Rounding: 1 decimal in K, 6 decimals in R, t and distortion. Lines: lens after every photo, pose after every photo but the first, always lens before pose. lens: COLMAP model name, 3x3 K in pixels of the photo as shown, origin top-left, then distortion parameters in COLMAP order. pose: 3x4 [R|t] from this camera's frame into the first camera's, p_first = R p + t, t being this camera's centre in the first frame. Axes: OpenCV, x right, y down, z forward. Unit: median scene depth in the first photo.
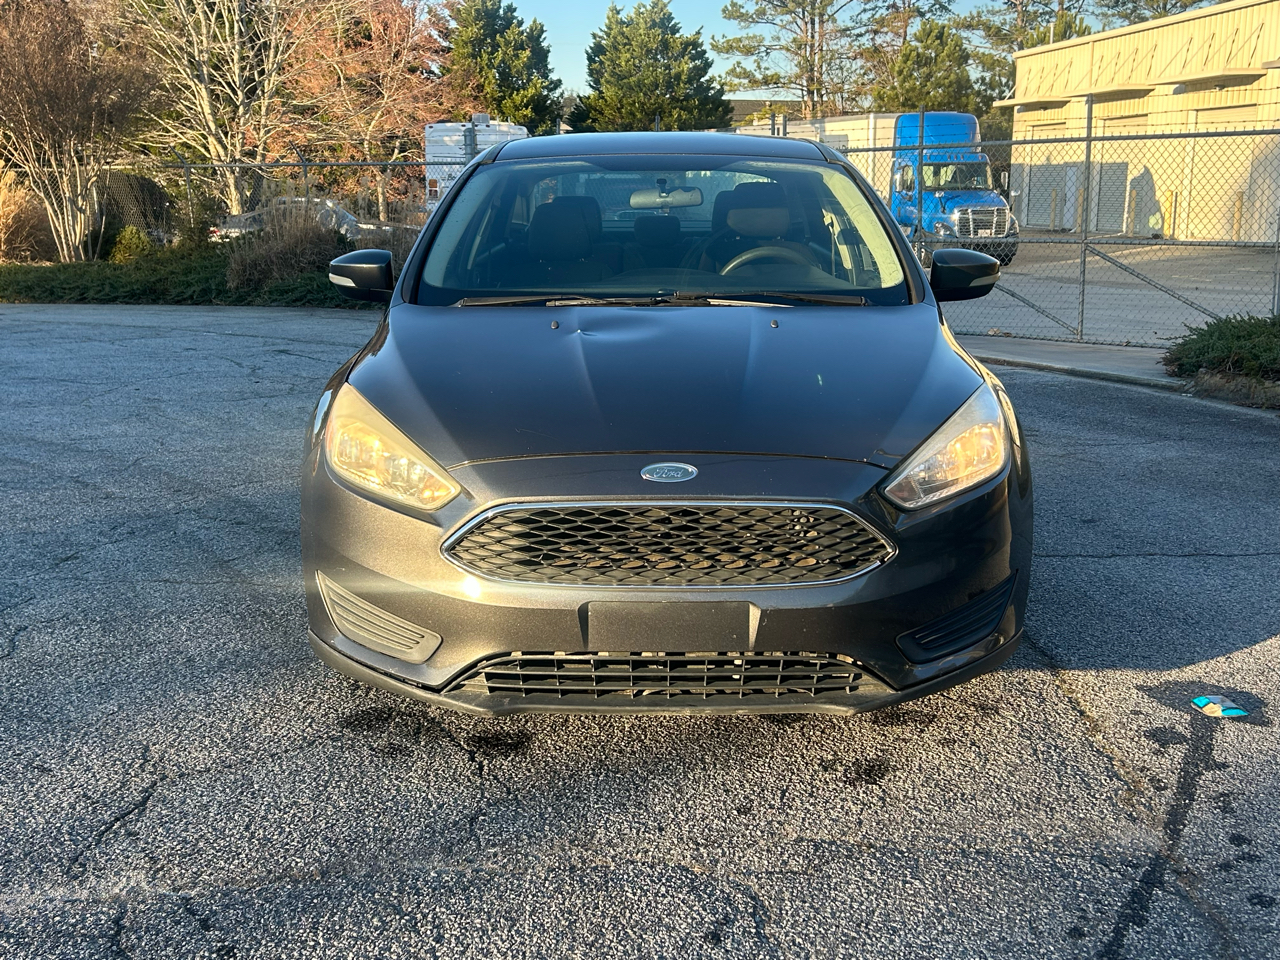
lens RADIAL K [[1400.1, 0, 640.0], [0, 1400.1, 480.0], [0, 0, 1]] dist [0.006070, 0.010351]
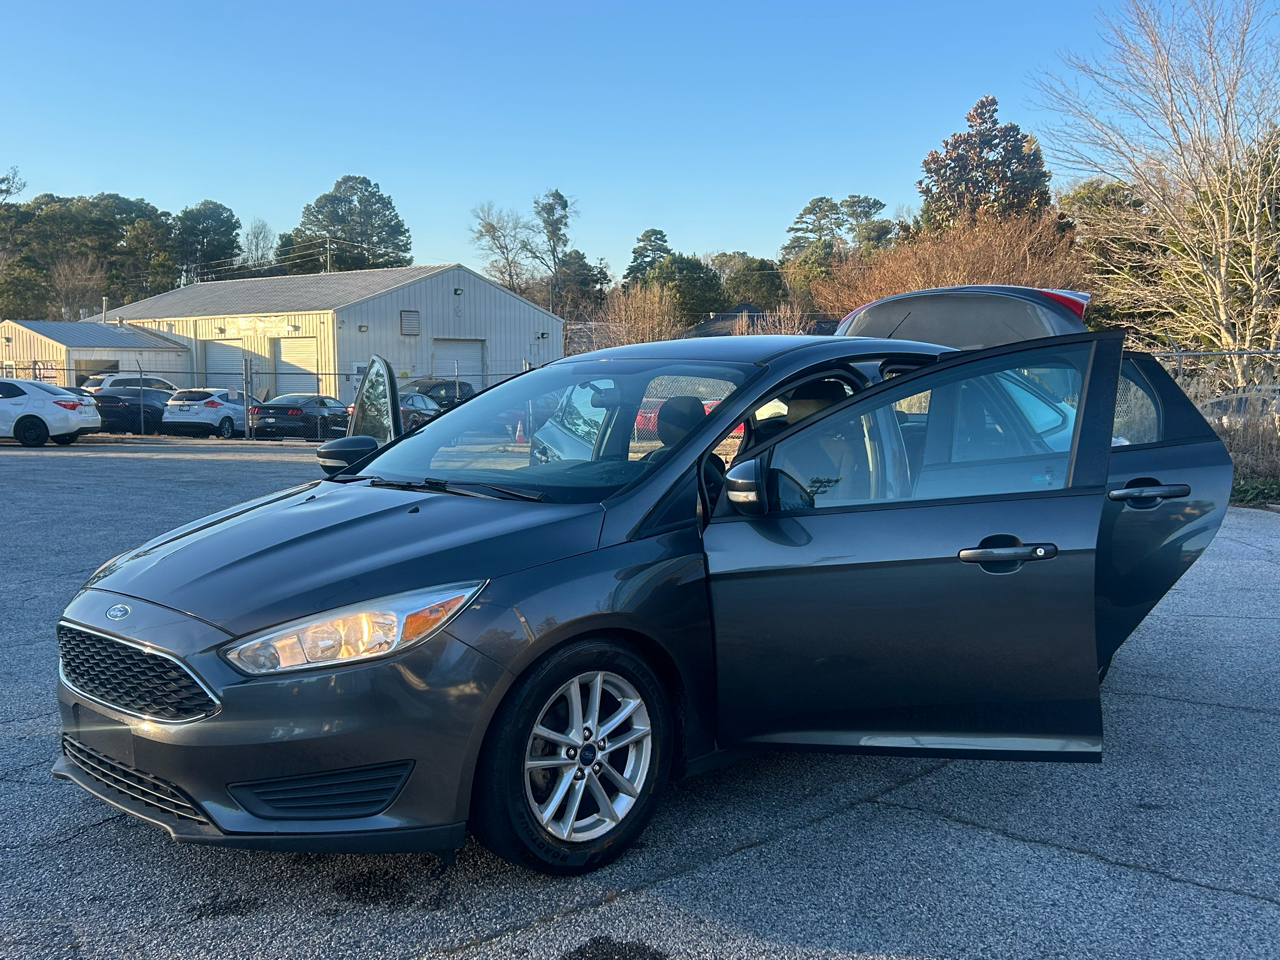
lens RADIAL K [[1347.8, 0, 640.0], [0, 1347.8, 480.0], [0, 0, 1]] dist [0.139718, -0.395583]
pose [[0.699535, 0.053467, -0.712595, 0.760381], [-0.144555, 0.987169, -0.067837, -0.066617], [0.699824, 0.150464, 0.698288, 0.278212]]
